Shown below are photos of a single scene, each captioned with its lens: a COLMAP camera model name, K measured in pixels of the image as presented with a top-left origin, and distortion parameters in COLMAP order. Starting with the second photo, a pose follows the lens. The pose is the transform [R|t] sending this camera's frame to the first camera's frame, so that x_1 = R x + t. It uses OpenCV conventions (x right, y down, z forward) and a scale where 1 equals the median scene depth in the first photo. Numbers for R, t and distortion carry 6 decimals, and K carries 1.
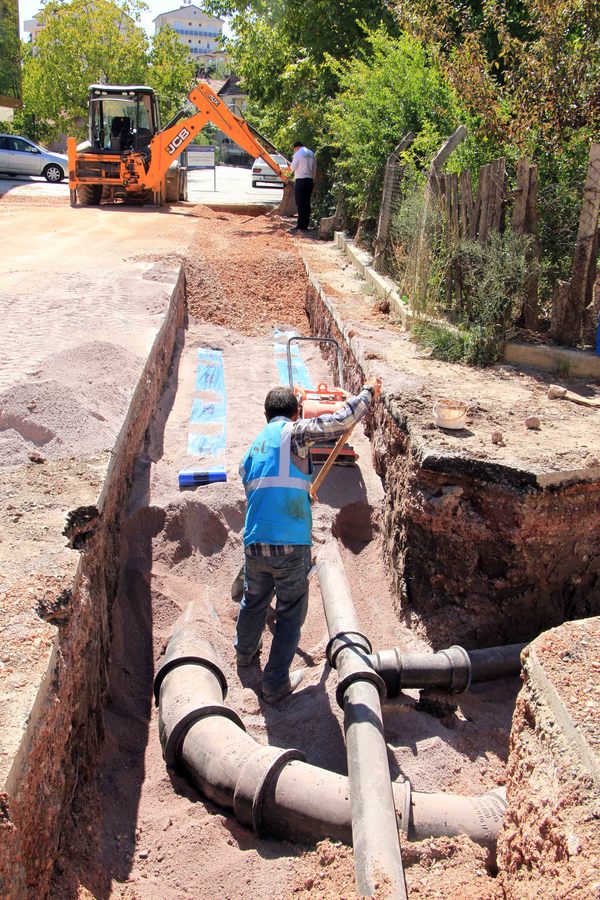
lens RADIAL K [[966.0, 0, 300.0], [0, 966.0, 450.0], [0, 0, 1]] dist [-0.059271, 0.022363]
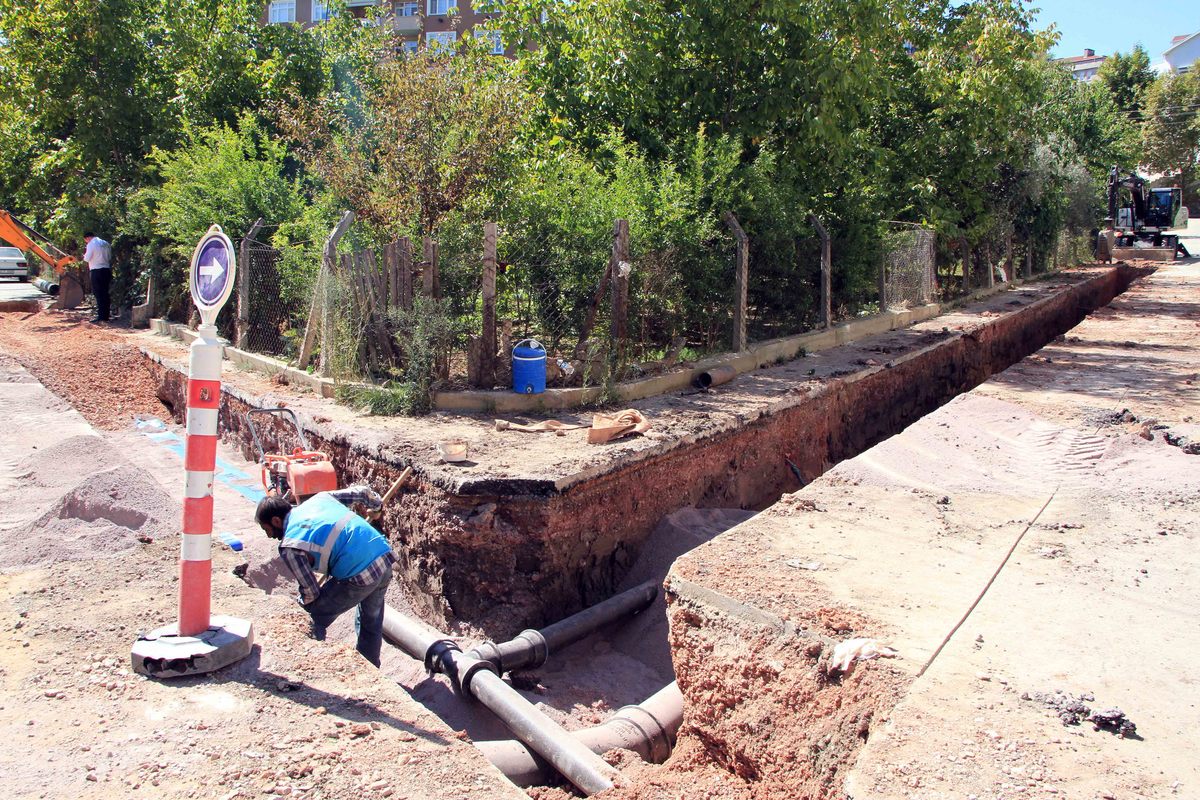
lens RADIAL K [[991.6, 0, 592.5], [0, 991.6, 398.9], [0, 0, 1]] dist [-0.190012, 0.169069]
pose [[0.834910, -0.118443, 0.537490, -0.363176], [0.186068, 0.979813, -0.073114, 0.022850], [-0.517980, 0.161054, 0.840094, -0.112501]]
